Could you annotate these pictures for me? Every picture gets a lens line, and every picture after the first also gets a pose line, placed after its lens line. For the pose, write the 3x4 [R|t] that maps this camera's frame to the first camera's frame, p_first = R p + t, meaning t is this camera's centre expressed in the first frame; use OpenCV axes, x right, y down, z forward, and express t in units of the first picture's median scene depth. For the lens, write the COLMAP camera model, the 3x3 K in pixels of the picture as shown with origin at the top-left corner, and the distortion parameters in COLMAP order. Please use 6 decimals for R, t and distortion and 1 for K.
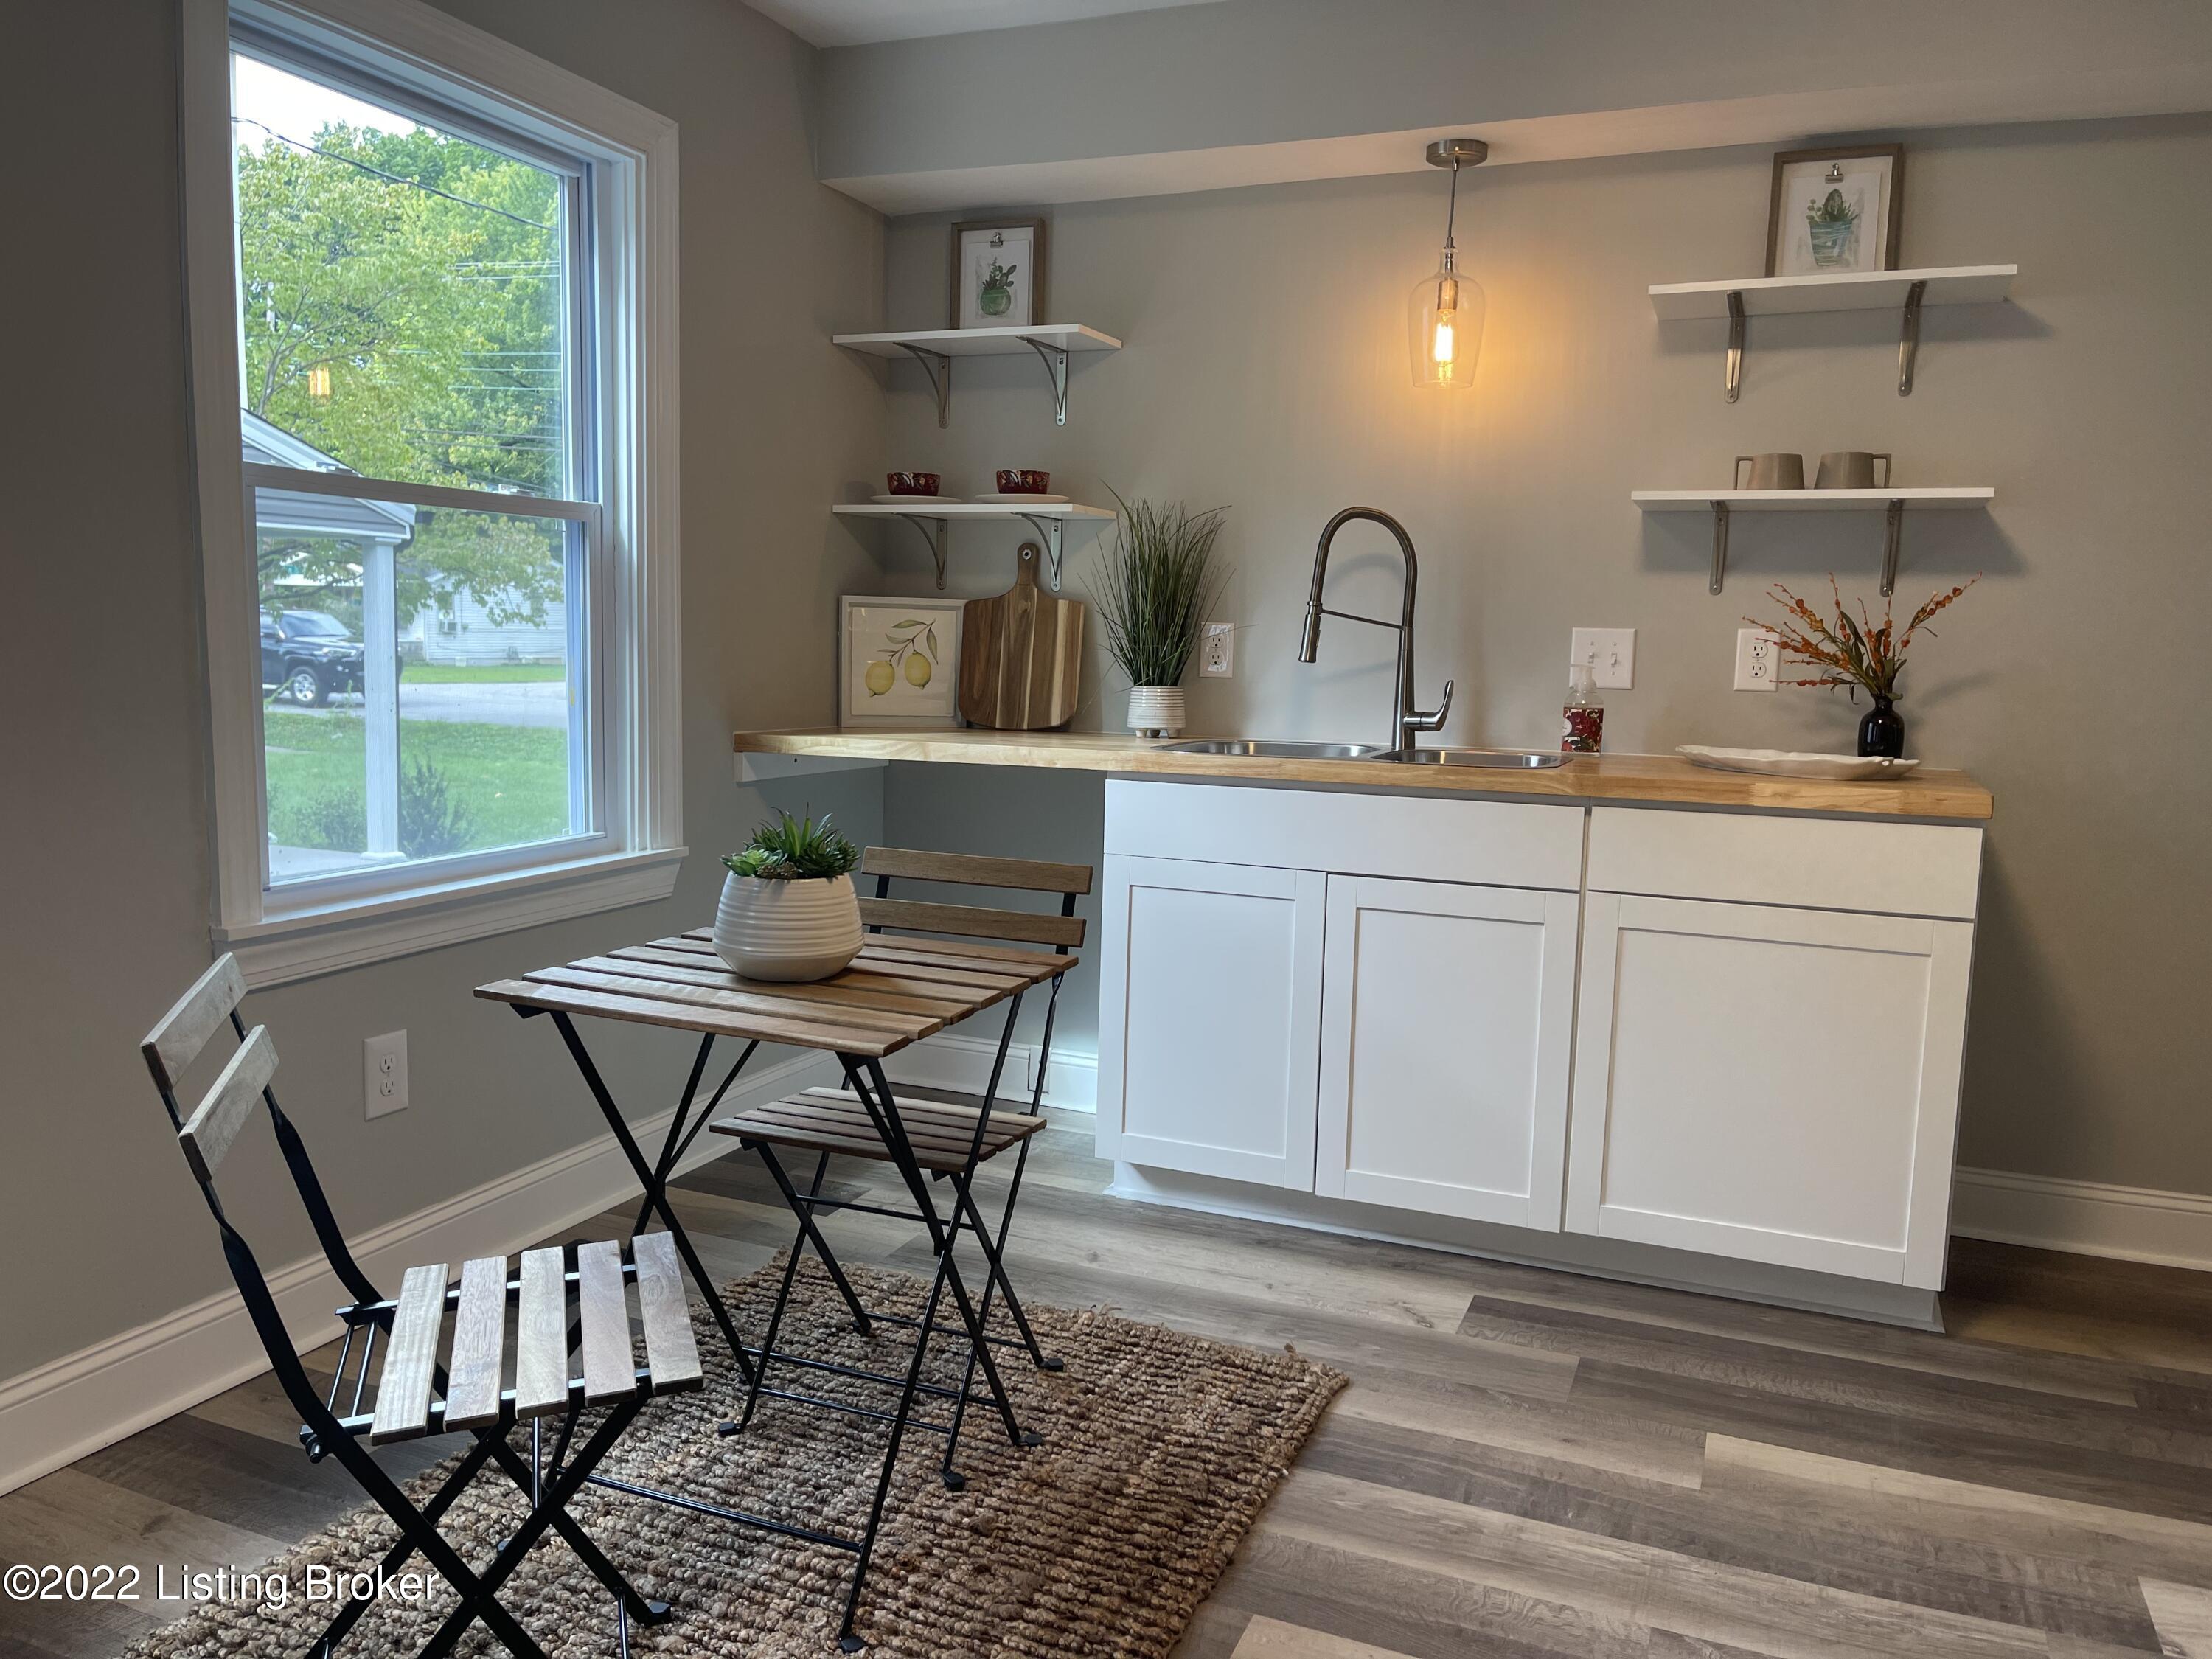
lens RADIAL K [[1686.7, 0, 1109.0], [0, 1686.7, 833.3], [0, 0, 1]] dist [0.072889, -0.096413]
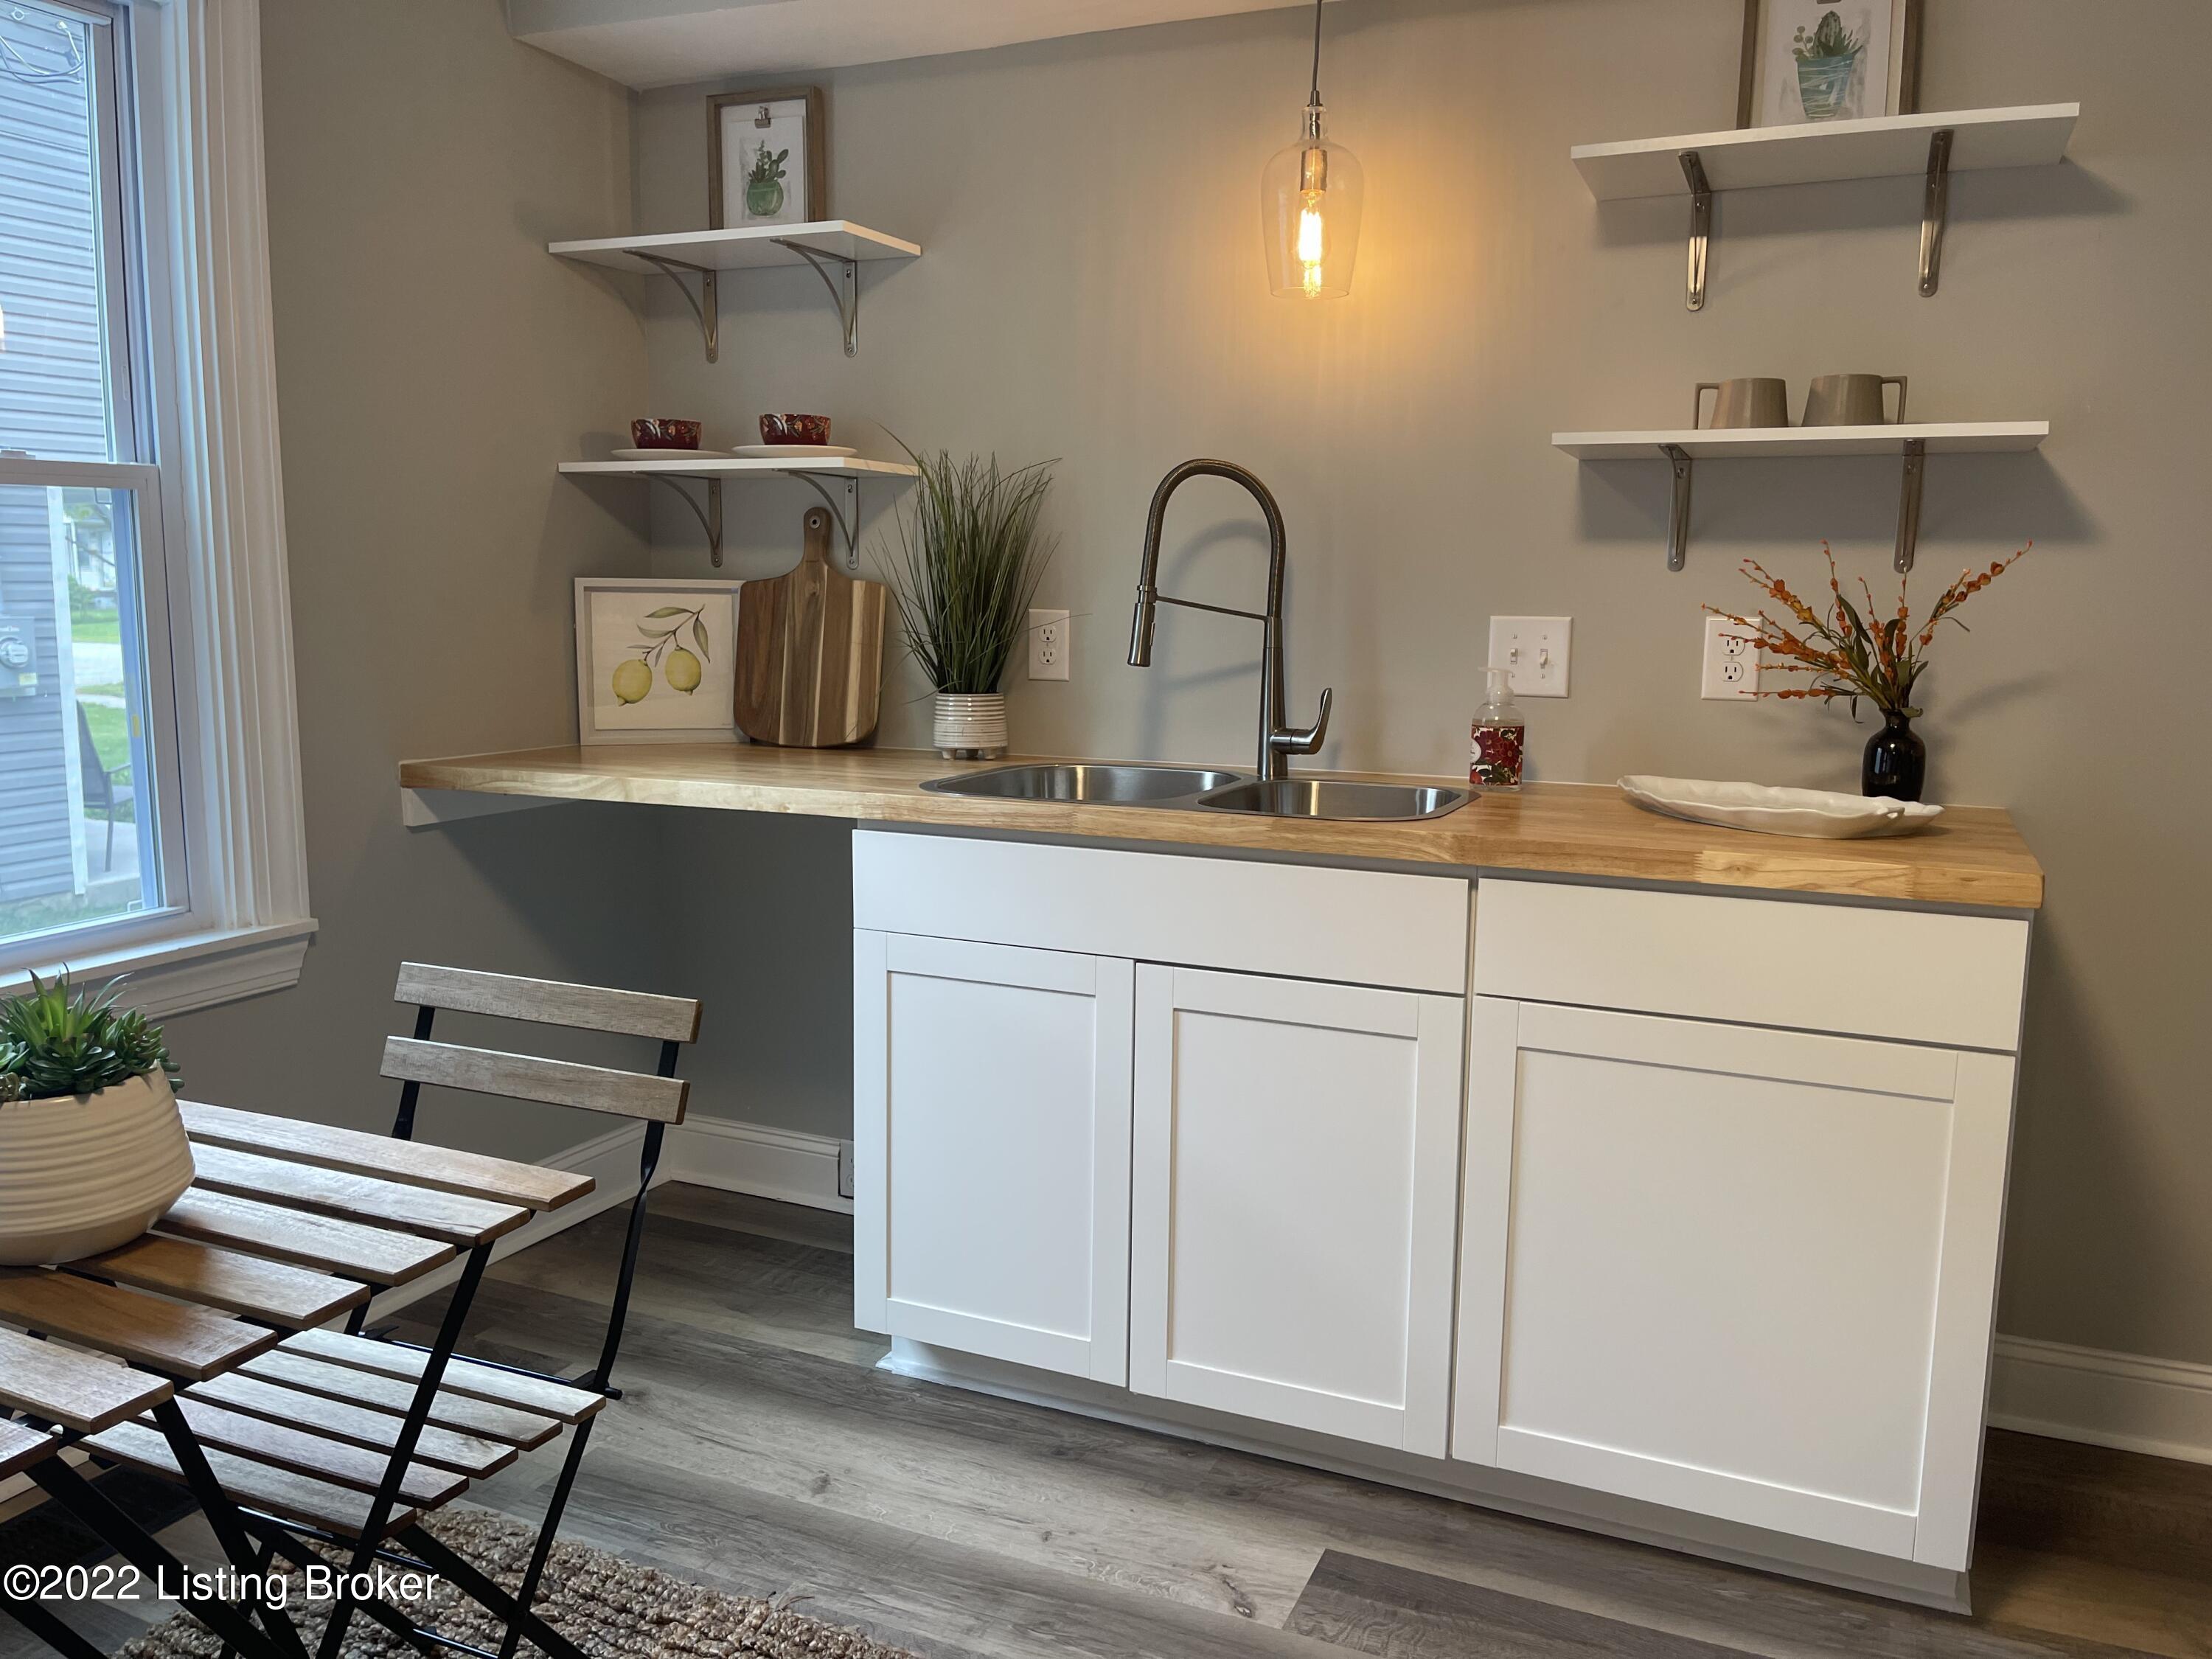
lens RADIAL K [[1679.6, 0, 1145.6], [0, 1679.6, 827.5], [0, 0, 1]] dist [0.062480, -0.086338]
pose [[0.999797, -0.008898, -0.018081, 0.143516], [0.009349, 0.999644, 0.025008, -0.051109], [0.017852, -0.025172, 0.999524, 0.264977]]
